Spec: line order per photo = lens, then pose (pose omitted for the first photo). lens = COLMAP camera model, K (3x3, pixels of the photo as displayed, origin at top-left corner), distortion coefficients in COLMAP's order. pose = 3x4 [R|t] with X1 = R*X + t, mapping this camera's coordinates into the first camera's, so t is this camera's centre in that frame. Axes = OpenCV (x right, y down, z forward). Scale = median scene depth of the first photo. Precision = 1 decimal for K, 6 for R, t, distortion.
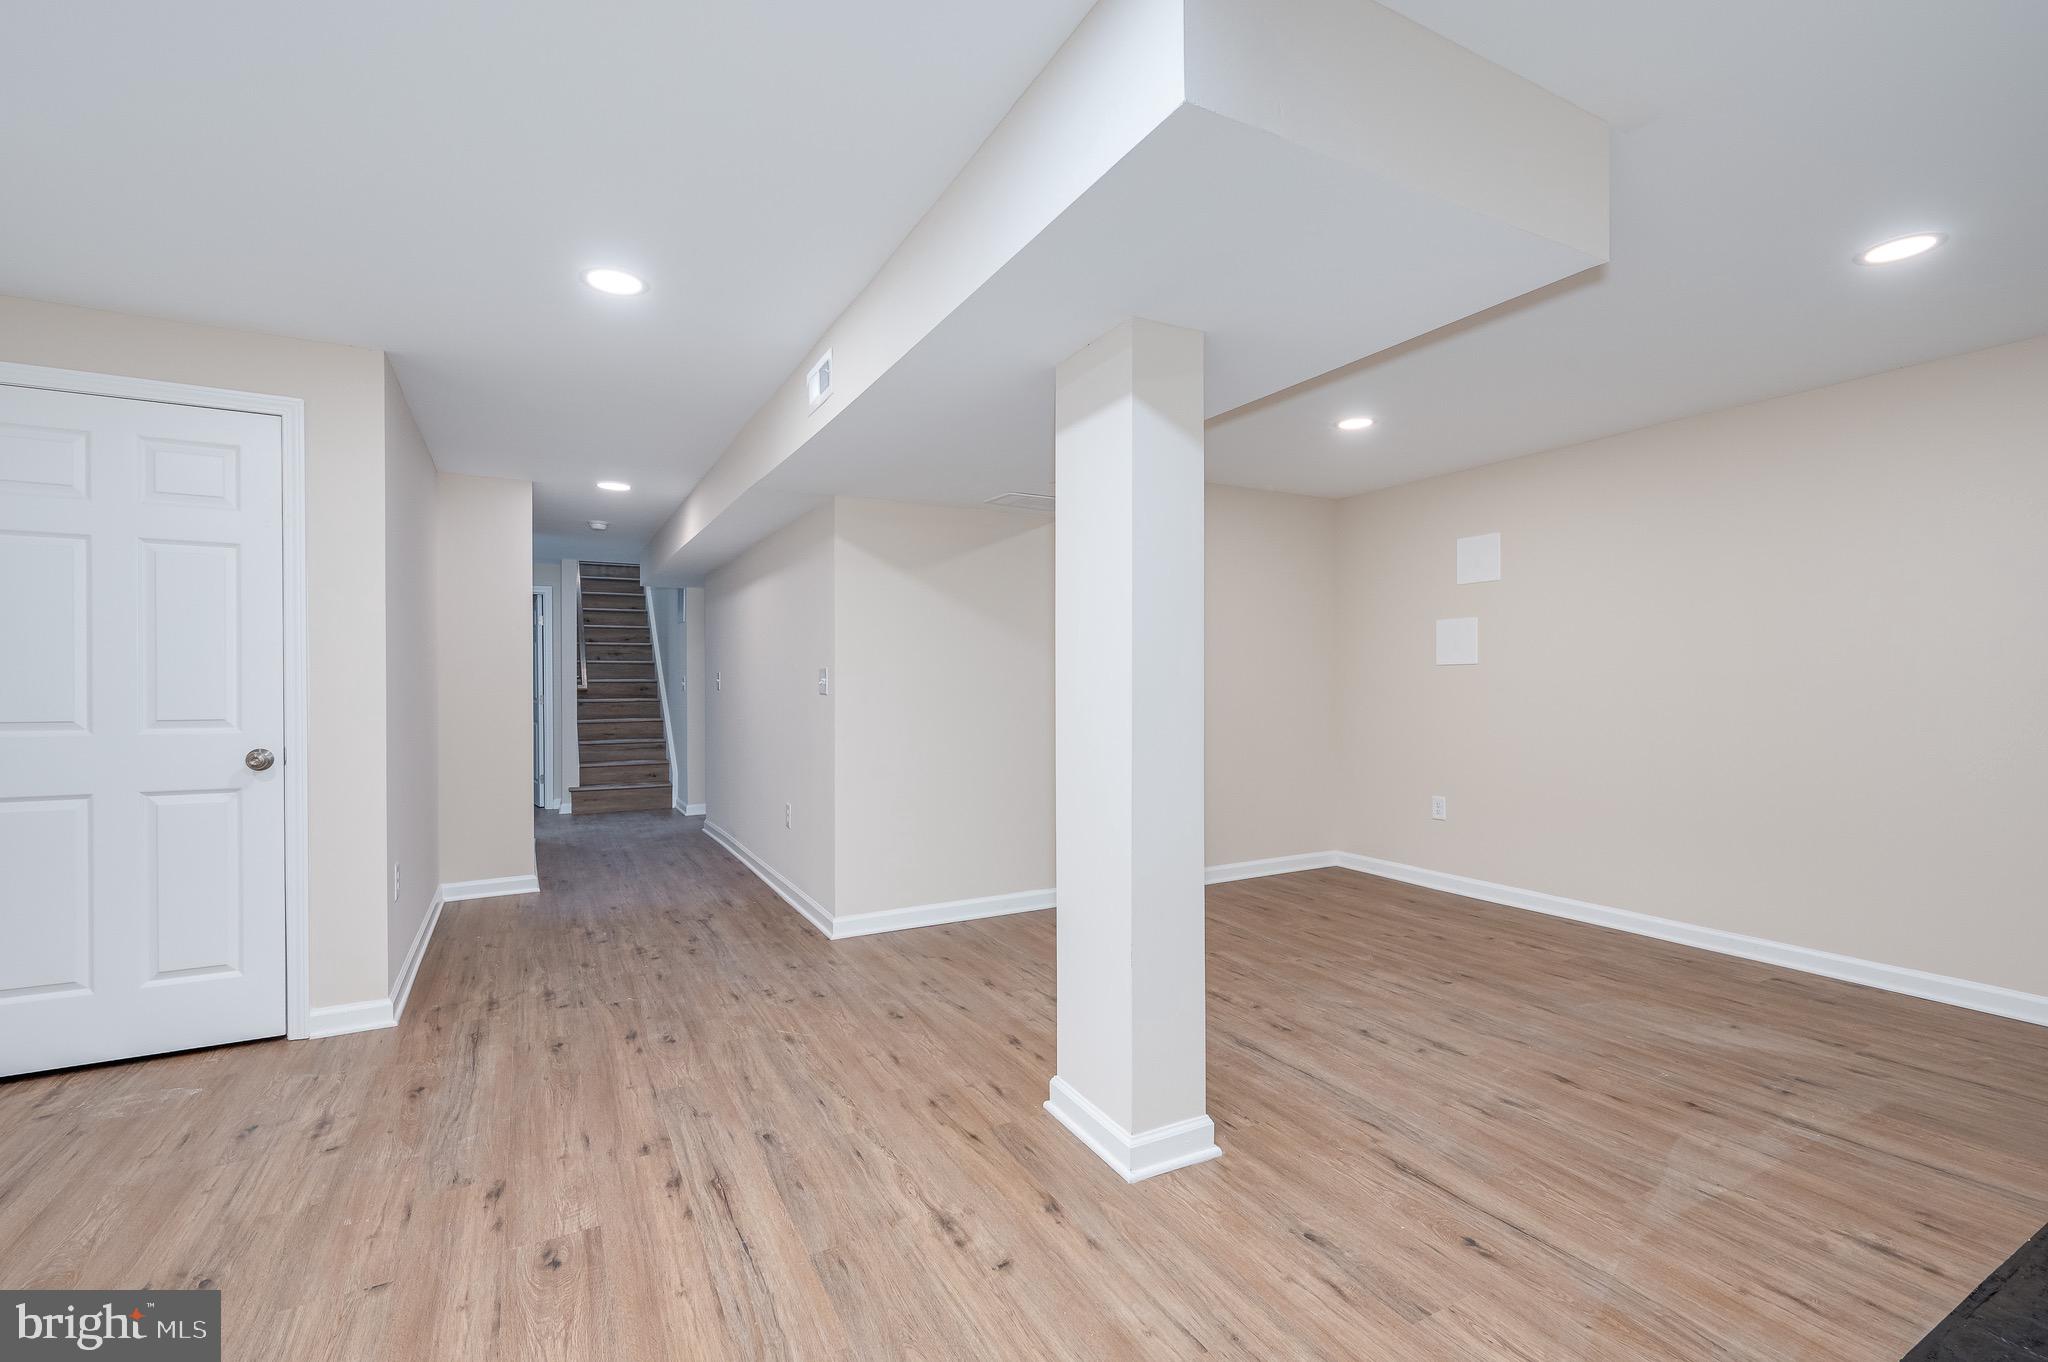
lens RADIAL K [[896.6, 0, 1029.5], [0, 896.6, 684.9], [0, 0, 1]] dist [0.000766, 0.000307]
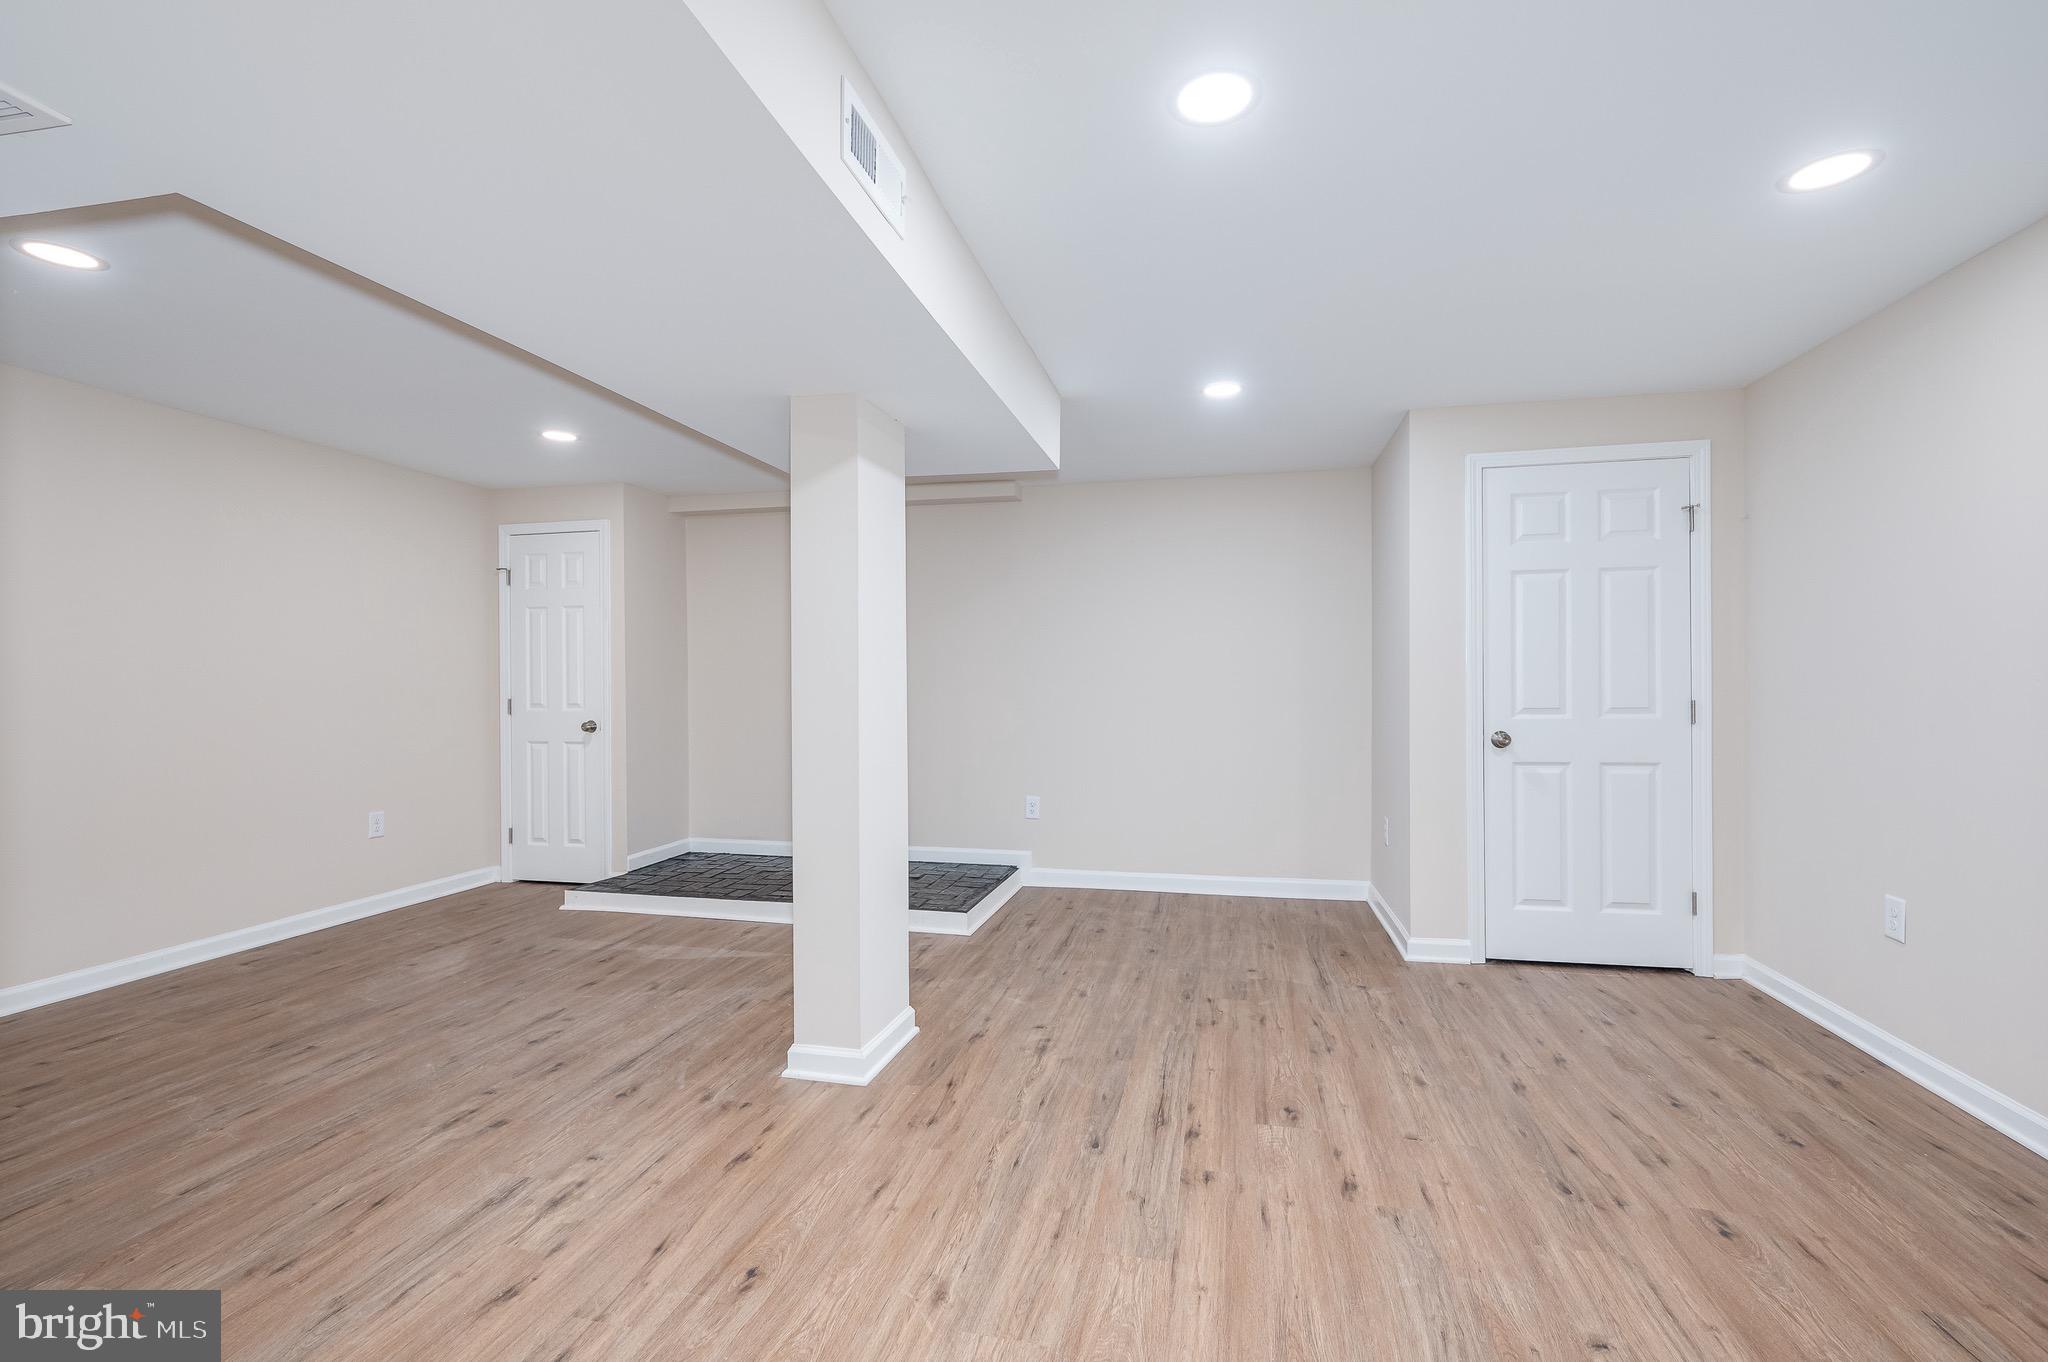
lens RADIAL K [[896.6, 0, 1029.0], [0, 896.6, 681.5], [0, 0, 1]] dist [0.000766, 0.000307]
pose [[-0.746642, 0.007584, 0.665183, -0.825897], [0.008636, 0.999961, -0.001707, -0.002876], [-0.665170, 0.004470, -0.746678, 1.640445]]
